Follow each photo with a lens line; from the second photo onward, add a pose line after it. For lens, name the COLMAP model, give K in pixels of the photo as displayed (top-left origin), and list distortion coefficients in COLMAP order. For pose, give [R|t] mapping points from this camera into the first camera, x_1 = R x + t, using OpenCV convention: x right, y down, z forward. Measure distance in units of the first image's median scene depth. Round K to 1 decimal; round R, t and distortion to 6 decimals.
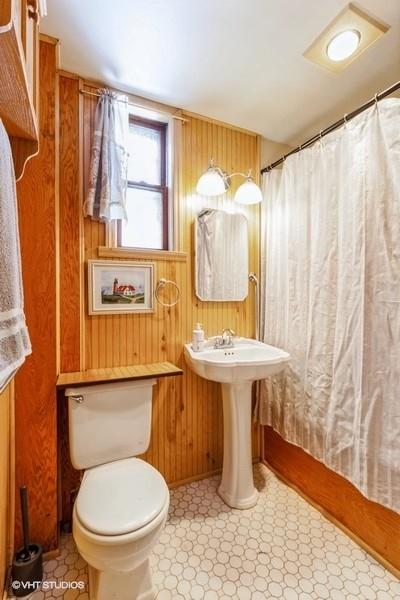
lens RADIAL K [[273.0, 0, 200.5], [0, 273.0, 295.9], [0, 0, 1]] dist [0.011771, -0.000007]
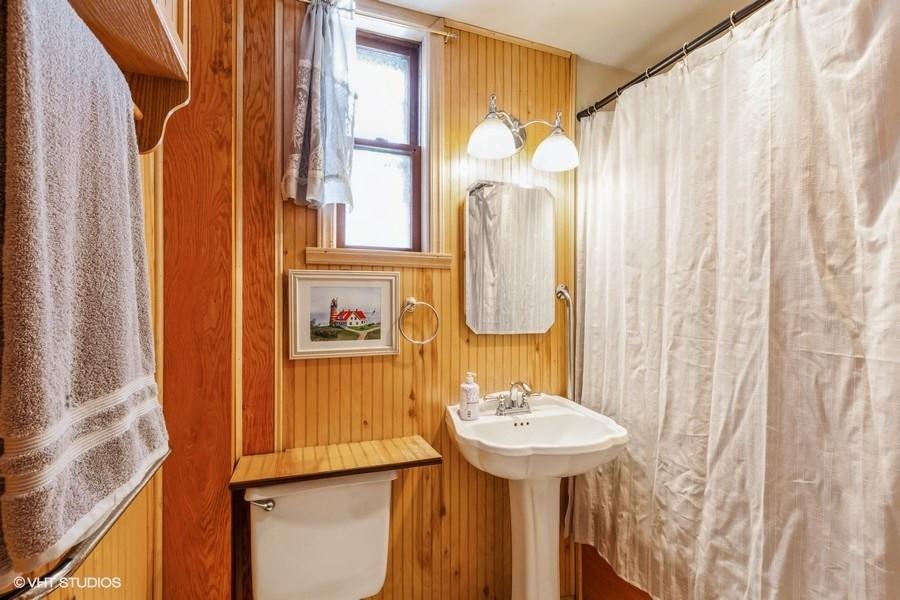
lens RADIAL K [[409.5, 0, 451.9], [0, 409.5, 297.0], [0, 0, 1]] dist [0.011771, -0.000007]
pose [[0.997103, 0.004203, -0.075953, 0.021972], [-0.004596, 0.999977, -0.005000, -0.066003], [0.075930, 0.005335, 0.997099, 0.109544]]
